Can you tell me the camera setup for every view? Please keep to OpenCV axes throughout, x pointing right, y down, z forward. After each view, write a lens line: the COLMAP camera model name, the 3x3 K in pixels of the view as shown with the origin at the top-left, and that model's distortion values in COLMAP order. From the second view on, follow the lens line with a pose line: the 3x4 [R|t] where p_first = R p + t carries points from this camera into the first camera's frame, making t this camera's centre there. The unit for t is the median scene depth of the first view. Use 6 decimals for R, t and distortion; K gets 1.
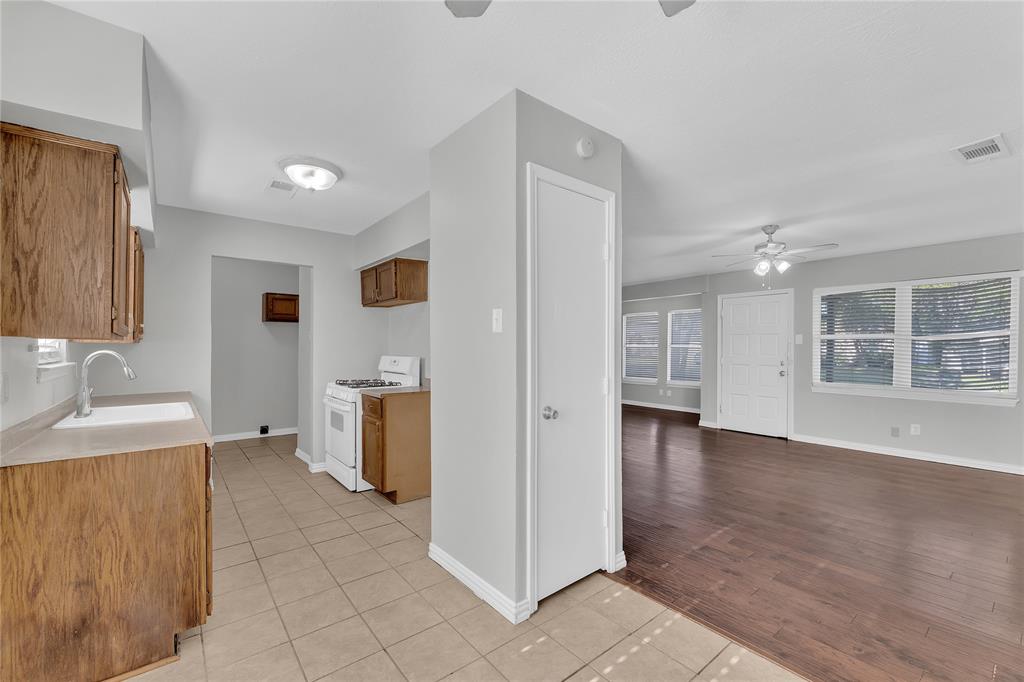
lens RADIAL K [[412.7, 0, 488.4], [0, 412.7, 343.2], [0, 0, 1]] dist [0.001282, 0.000211]
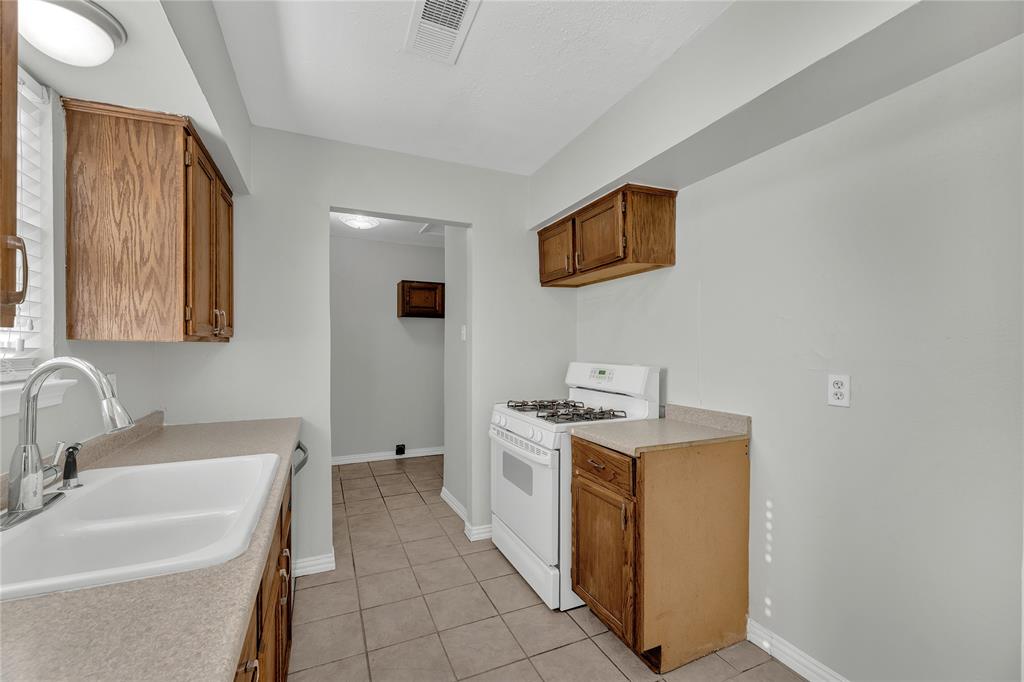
lens RADIAL K [[402.9, 0, 504.8], [0, 402.9, 350.6], [0, 0, 1]] dist [0.000972, 0.000060]
pose [[0.973368, 0.000819, -0.229247, -0.246016], [0.002572, 0.999892, 0.014494, 0.003358], [0.229234, -0.014697, 0.973260, 0.423515]]
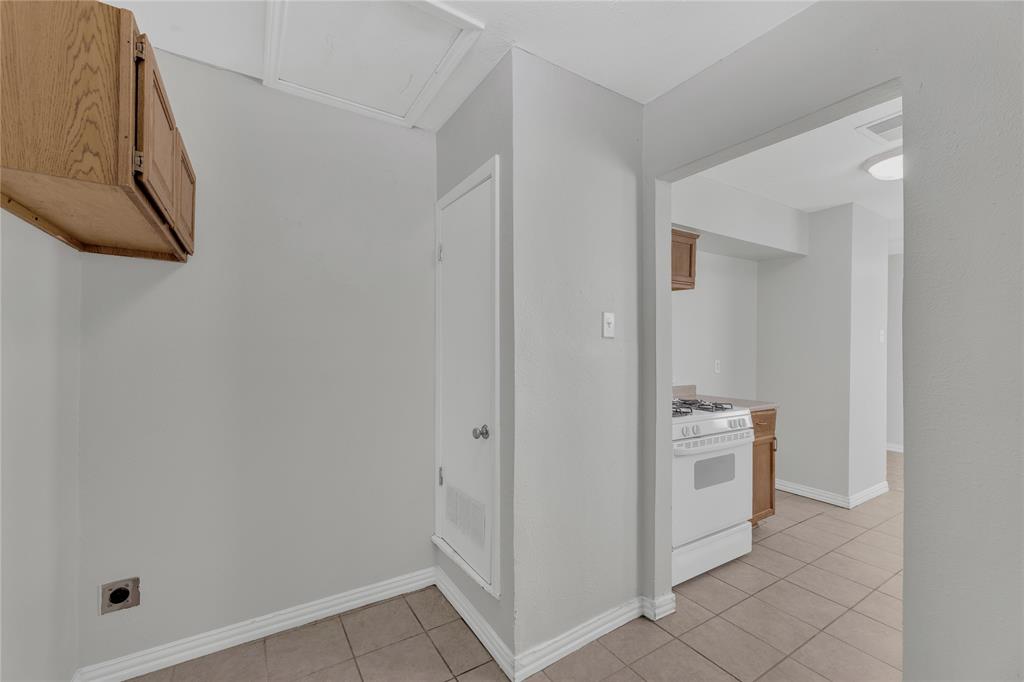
lens RADIAL K [[412.7, 0, 488.4], [0, 412.7, 343.2], [0, 0, 1]] dist [0.001282, 0.000211]
pose [[0.114604, 0.009781, 0.993363, -0.980582], [-0.017577, 0.999815, -0.007817, 0.010524], [-0.993256, -0.016564, 0.114754, 1.232330]]
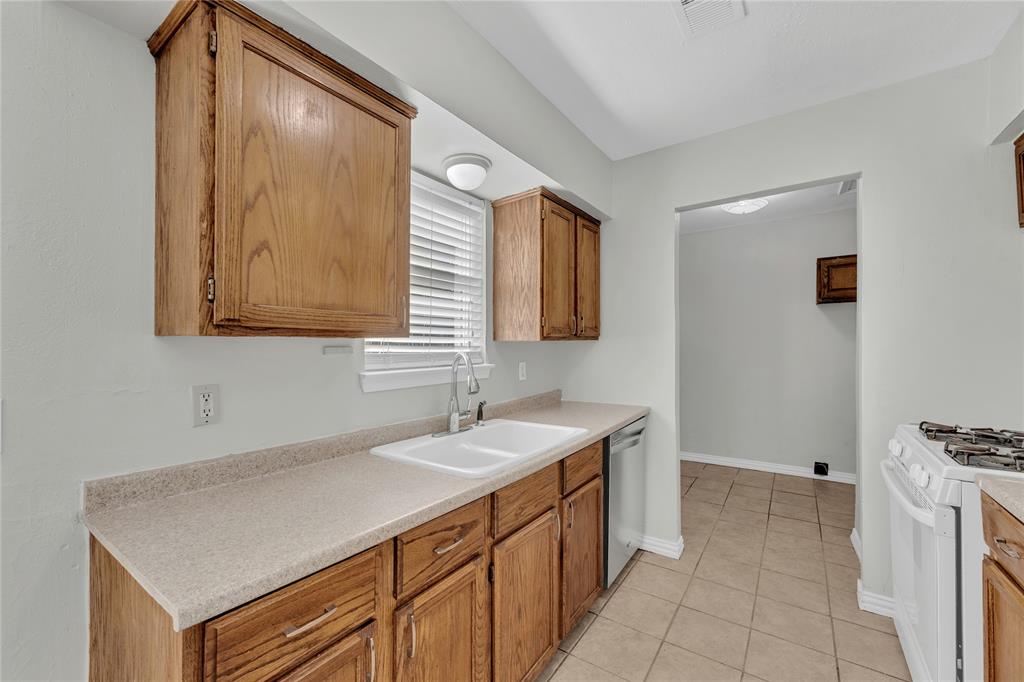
lens RADIAL K [[412.5, 0, 512.0], [0, 412.5, 341.0], [0, 0, 1]] dist [0.000351, 0.000072]
pose [[0.310835, -0.015804, -0.950332, -0.102599], [0.019465, 0.999758, -0.010259, 0.004611], [0.950264, -0.015309, 0.311068, 0.512777]]
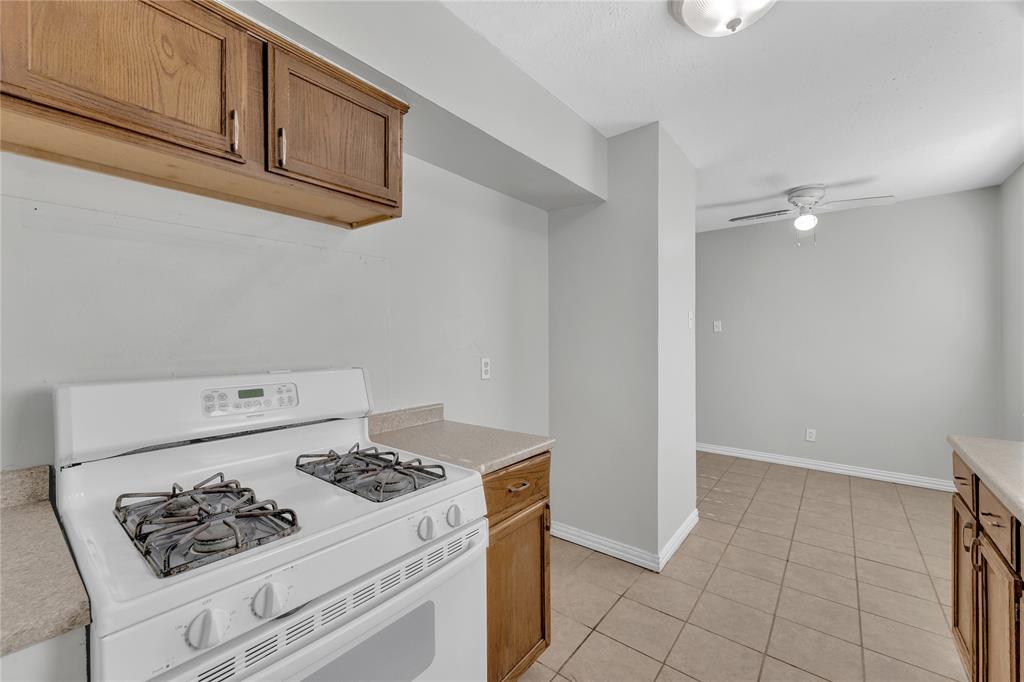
lens RADIAL K [[412.7, 0, 488.4], [0, 412.7, 343.2], [0, 0, 1]] dist [0.001282, 0.000211]
pose [[-0.219898, -0.005104, 0.975510, -0.579339], [-0.000349, 0.999987, 0.005153, 0.007934], [-0.975523, 0.000793, -0.219897, 0.961740]]
